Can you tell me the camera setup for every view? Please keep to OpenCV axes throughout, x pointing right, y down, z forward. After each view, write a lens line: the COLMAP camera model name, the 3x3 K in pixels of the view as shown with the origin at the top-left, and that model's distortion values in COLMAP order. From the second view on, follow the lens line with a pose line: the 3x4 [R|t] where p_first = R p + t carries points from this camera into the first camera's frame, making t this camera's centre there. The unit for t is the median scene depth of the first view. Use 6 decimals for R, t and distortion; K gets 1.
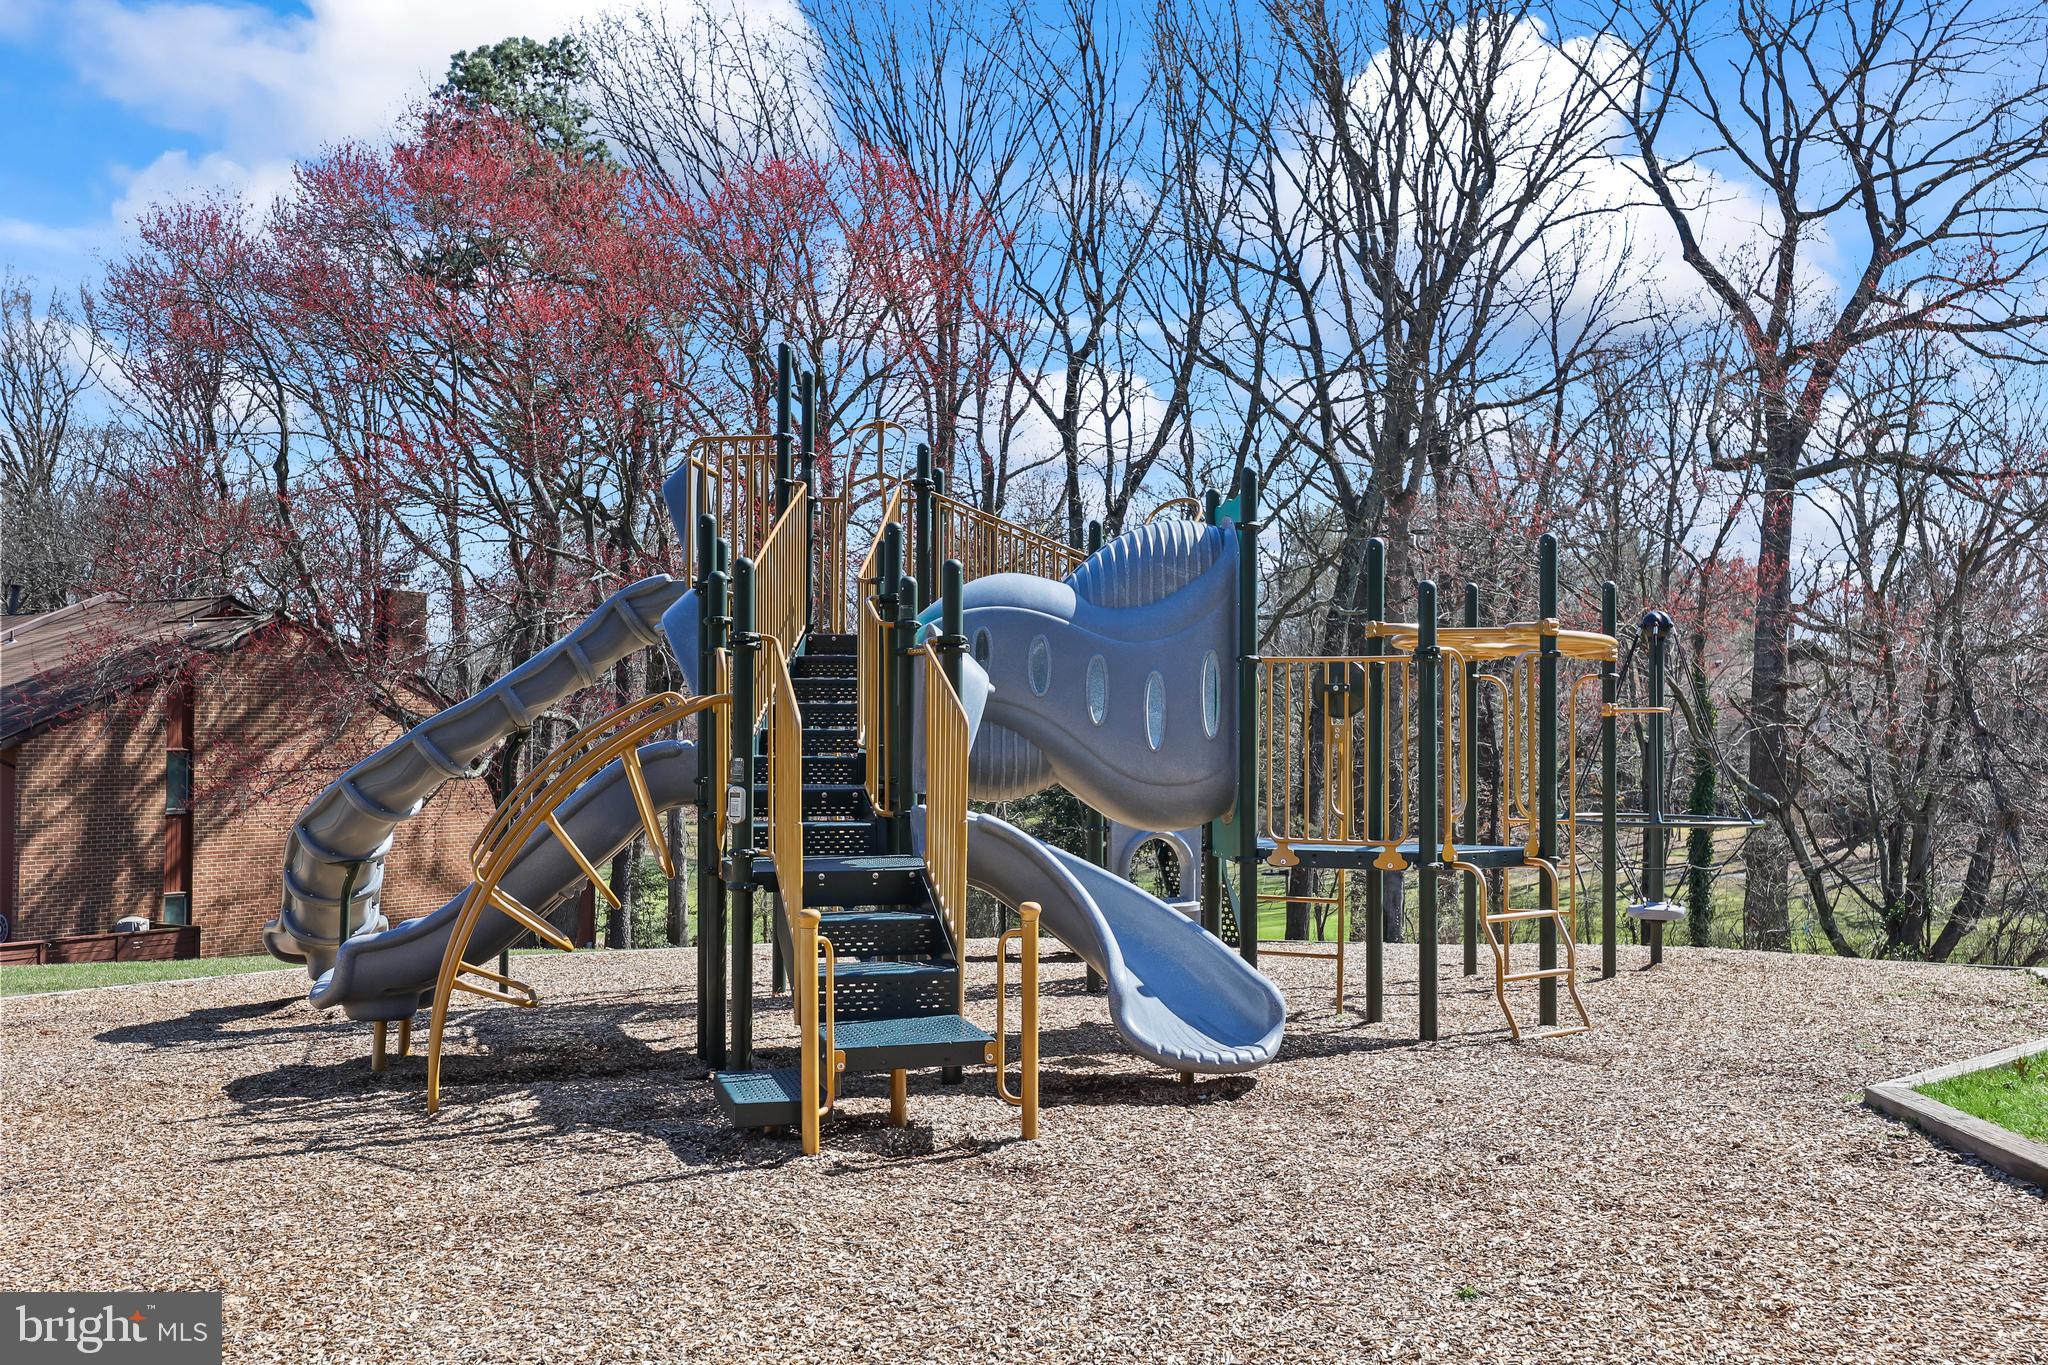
lens RADIAL K [[2052.0, 0, 1024.0], [0, 2052.0, 682.5], [0, 0, 1]] dist [0.004763, -0.002122]
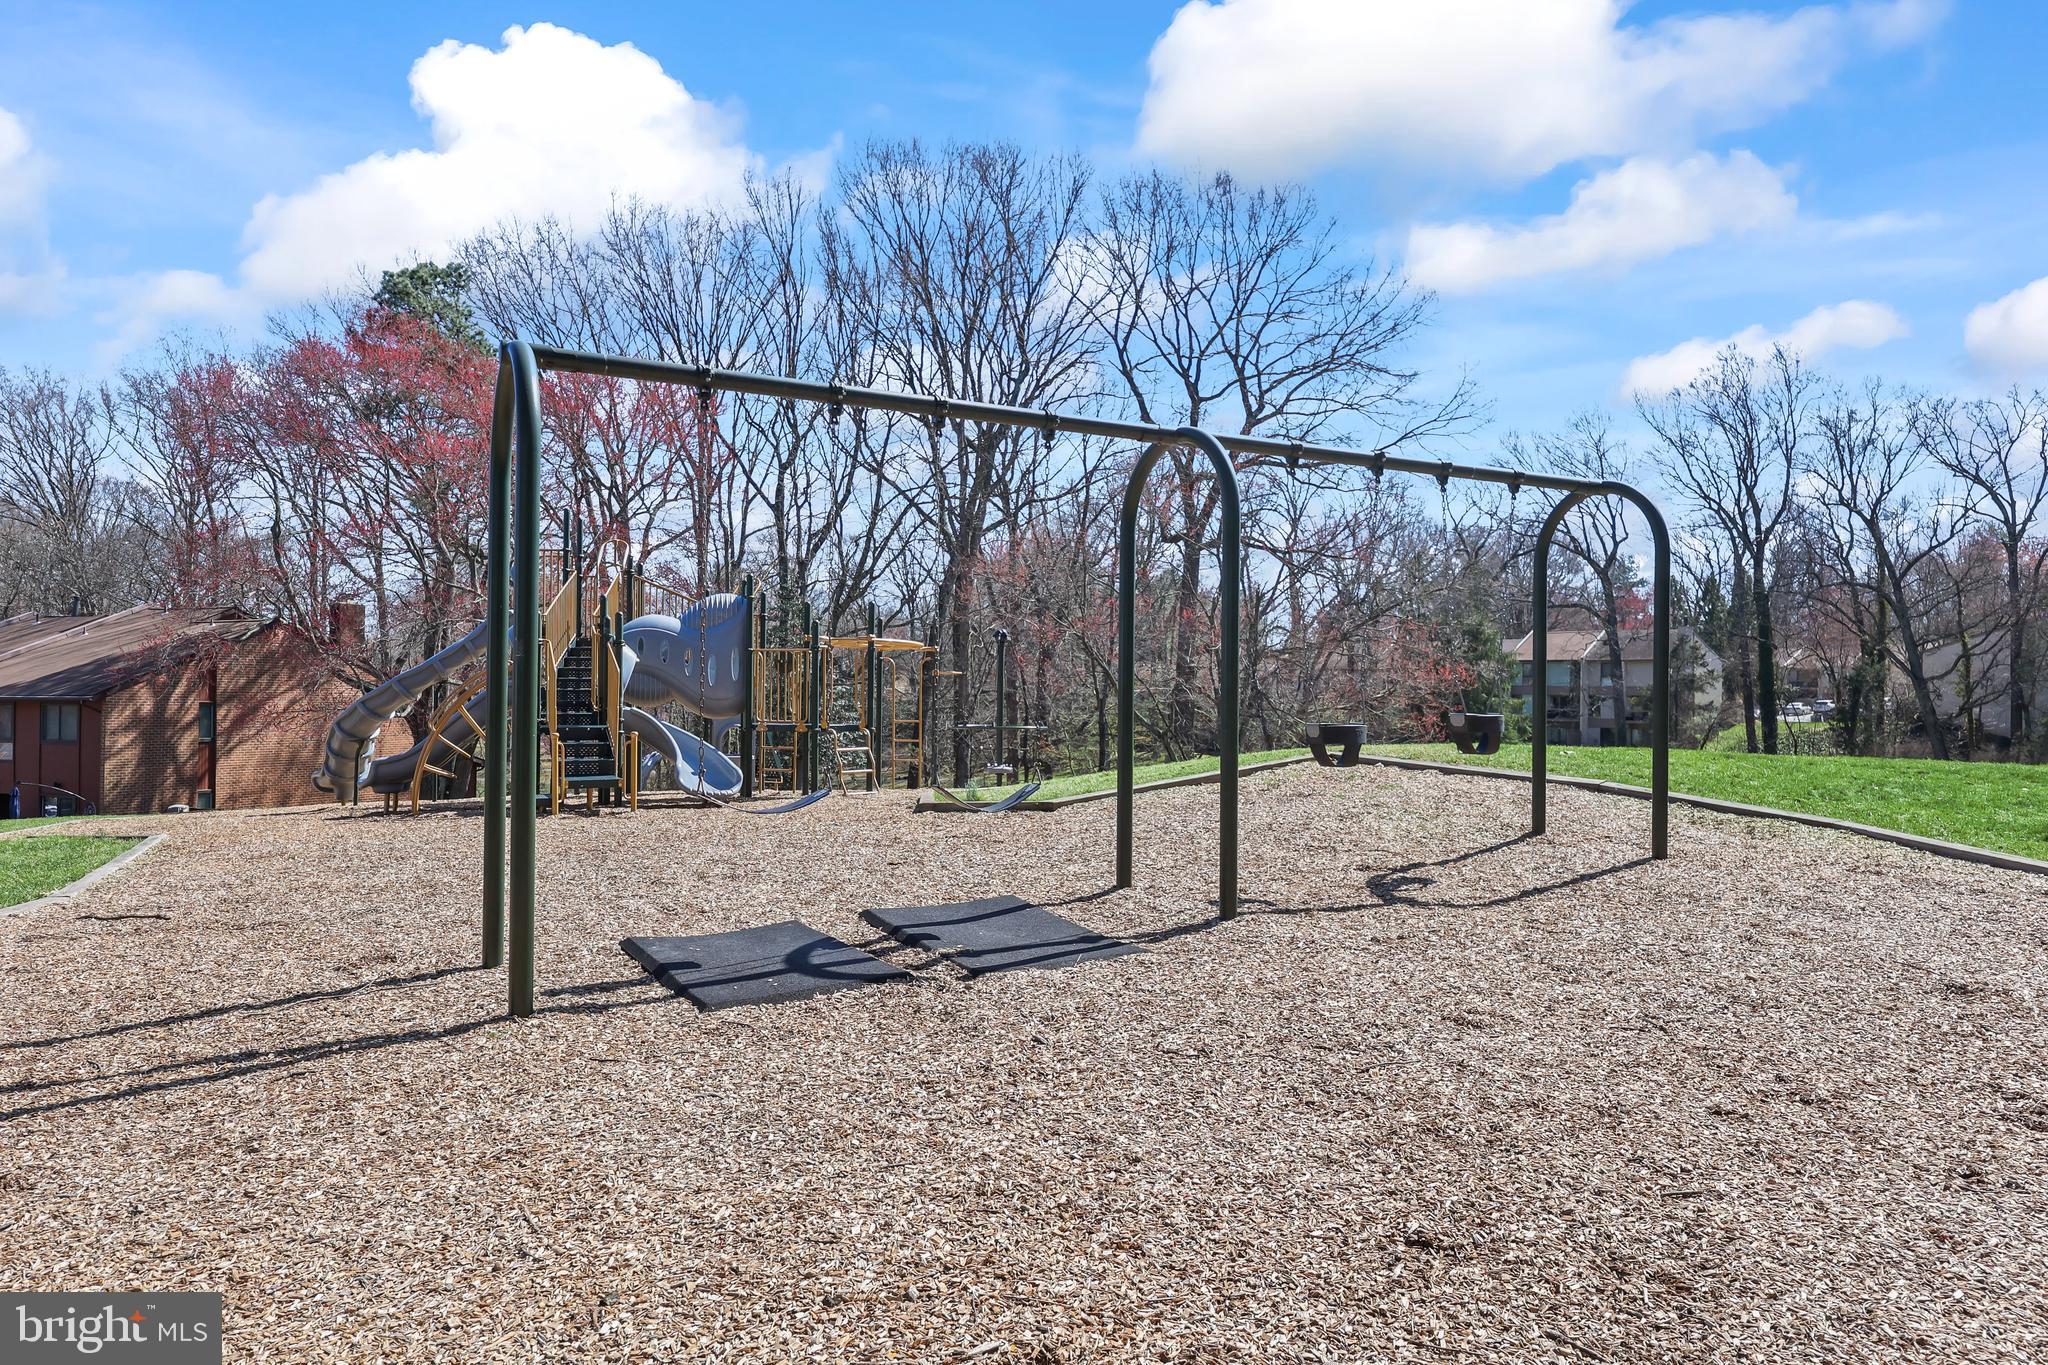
lens RADIAL K [[1391.2, 0, 1021.9], [0, 1391.2, 689.6], [0, 0, 1]] dist [-0.001383, 0.001195]
pose [[0.985902, 0.001830, 0.167312, 0.033350], [-0.004639, 0.999855, 0.016396, 0.001788], [-0.167258, -0.016941, 0.985768, -0.162537]]
